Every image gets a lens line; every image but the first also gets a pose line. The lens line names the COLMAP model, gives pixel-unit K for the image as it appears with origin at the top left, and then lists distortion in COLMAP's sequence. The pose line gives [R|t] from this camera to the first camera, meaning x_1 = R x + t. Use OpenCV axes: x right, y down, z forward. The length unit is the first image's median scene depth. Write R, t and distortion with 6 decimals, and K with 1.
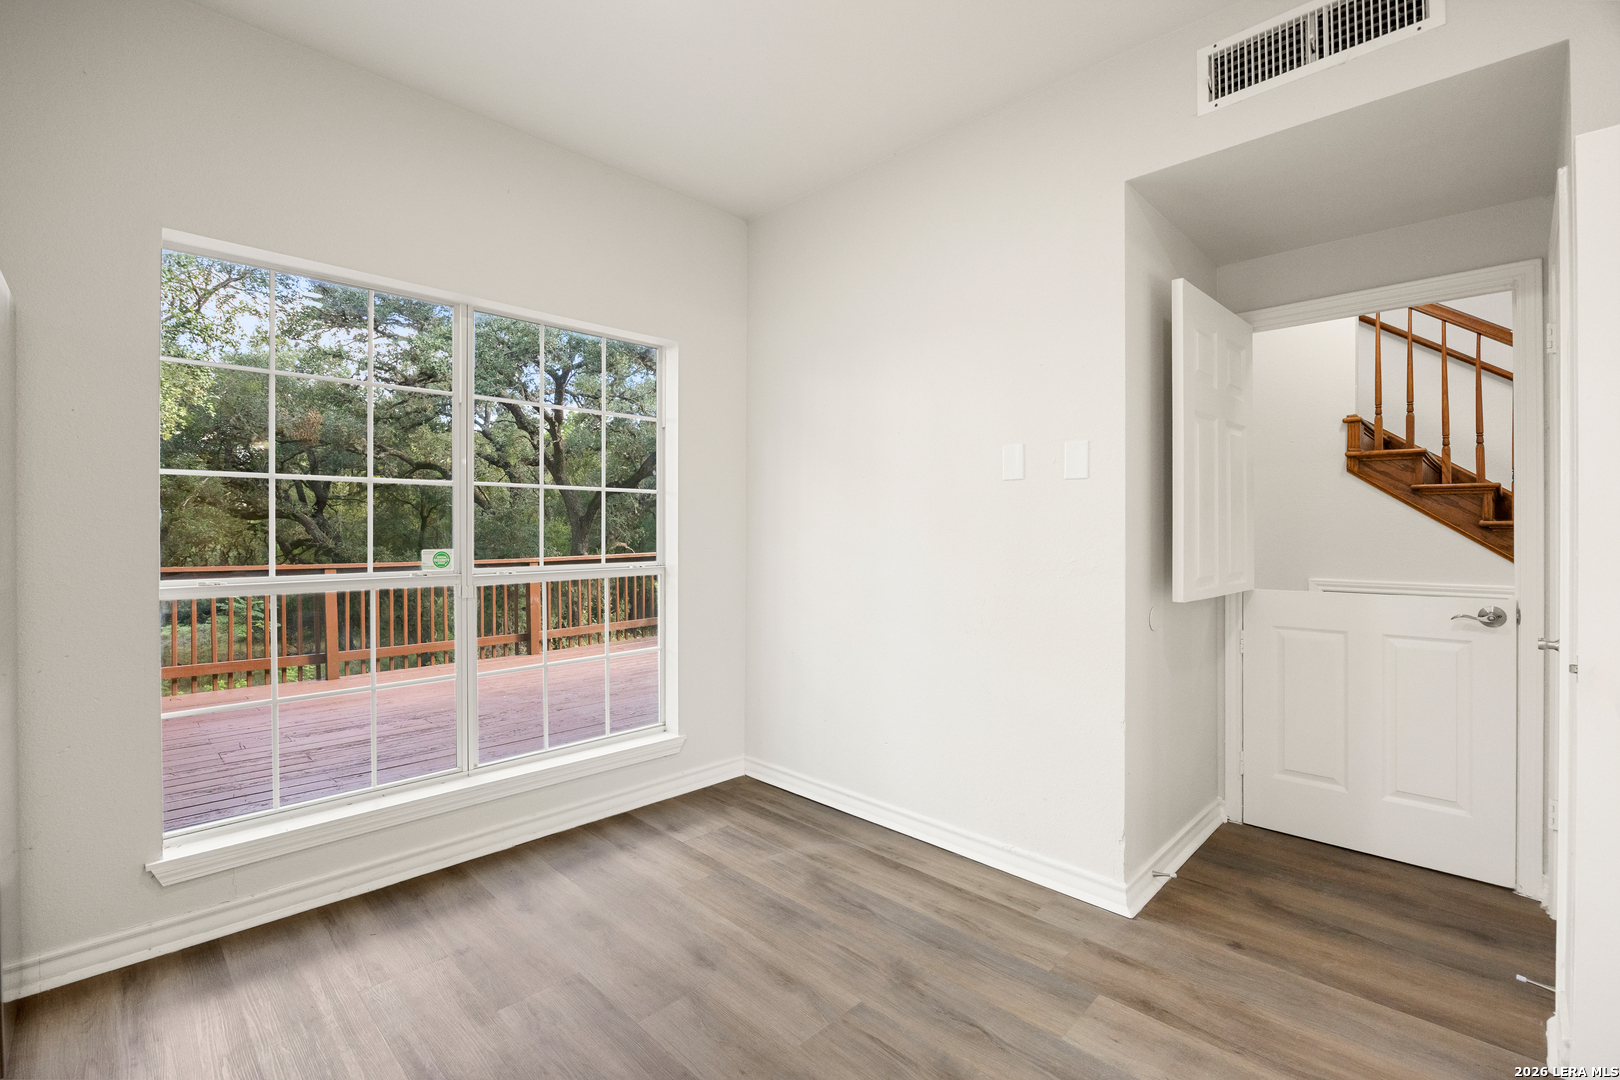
lens RADIAL K [[705.3, 0, 806.6], [0, 705.3, 538.4], [0, 0, 1]] dist [-0.003295, -0.000321]
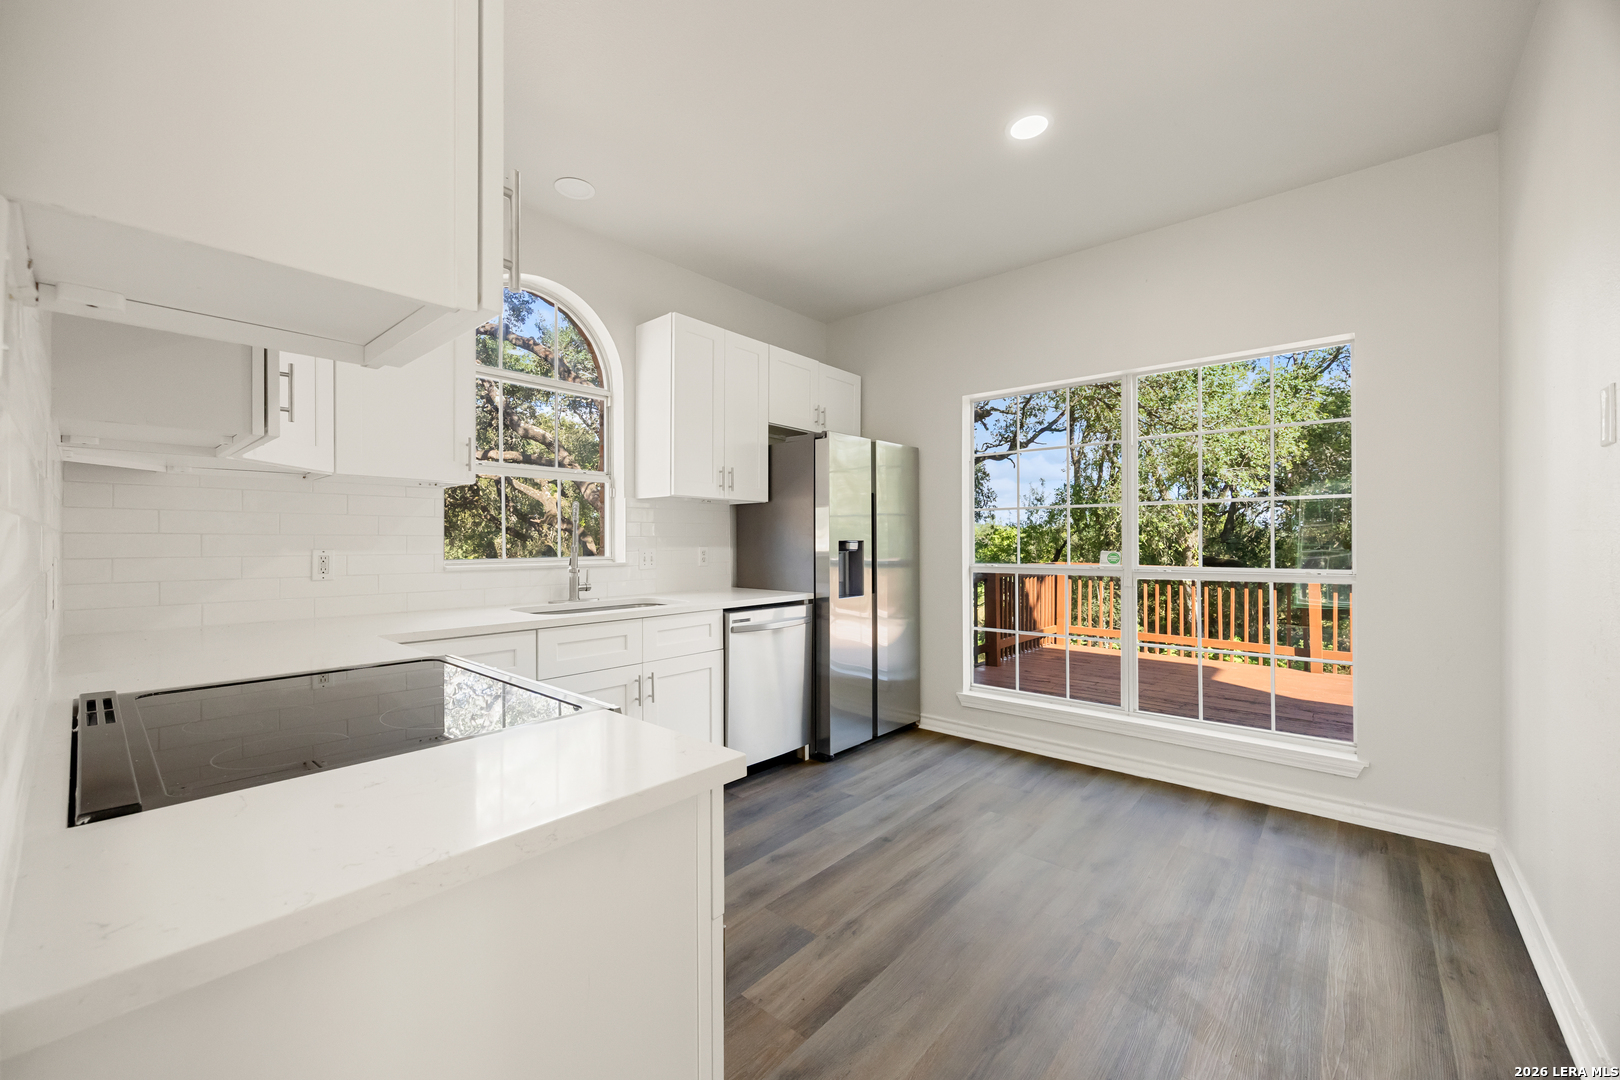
lens RADIAL K [[632.9, 0, 797.4], [0, 632.9, 541.6], [0, 0, 1]] dist [-0.001215, 0.000056]
pose [[0.081789, -0.005047, -0.996637, 0.704847], [-0.008660, 0.999946, -0.005774, 0.009364], [0.996612, 0.009103, 0.081740, 0.252778]]
